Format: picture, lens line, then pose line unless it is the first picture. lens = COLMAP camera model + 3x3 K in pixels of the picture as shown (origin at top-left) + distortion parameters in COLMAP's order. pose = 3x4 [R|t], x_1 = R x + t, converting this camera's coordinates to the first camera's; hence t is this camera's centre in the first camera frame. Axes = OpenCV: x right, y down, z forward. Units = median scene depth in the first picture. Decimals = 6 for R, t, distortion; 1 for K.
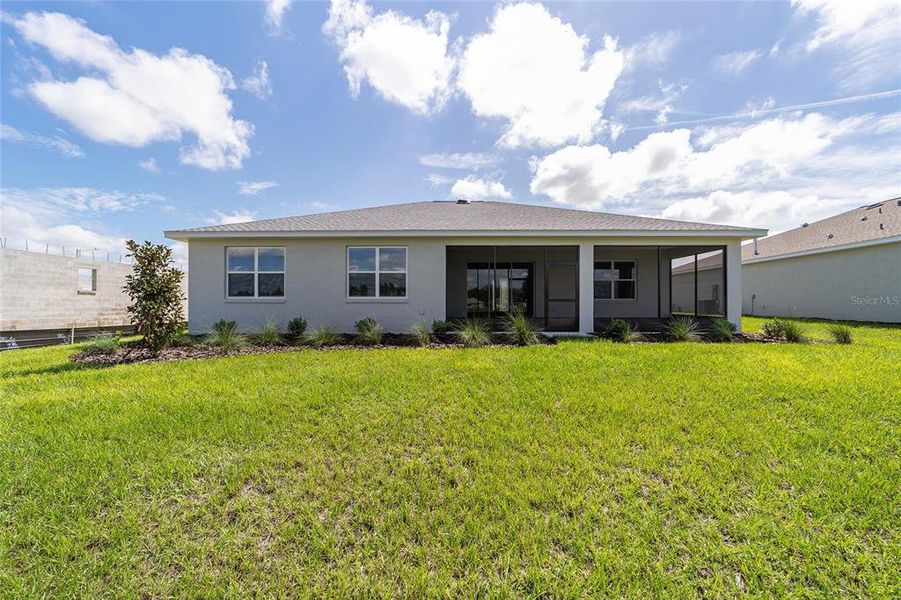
lens RADIAL K [[356.7, 0, 454.5], [0, 356.7, 281.0], [0, 0, 1]] dist [0.001057, 0.000172]
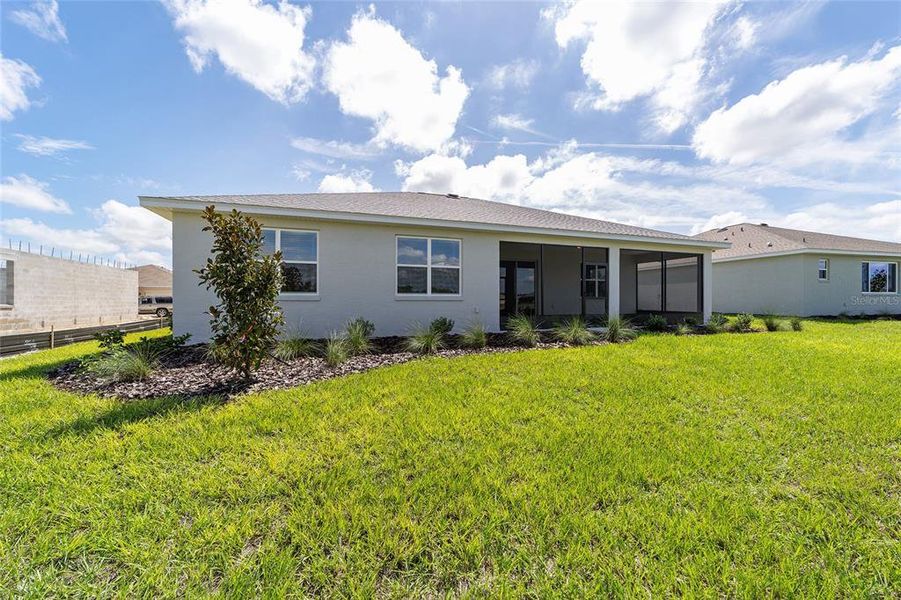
lens RADIAL K [[348.5, 0, 446.8], [0, 348.5, 300.6], [0, 0, 1]] dist [-0.001097, 0.000186]
pose [[0.940076, 0.000631, 0.340966, -0.469269], [-0.022649, 0.997905, 0.060597, 0.006885], [-0.340213, -0.064689, 0.938121, 0.159929]]
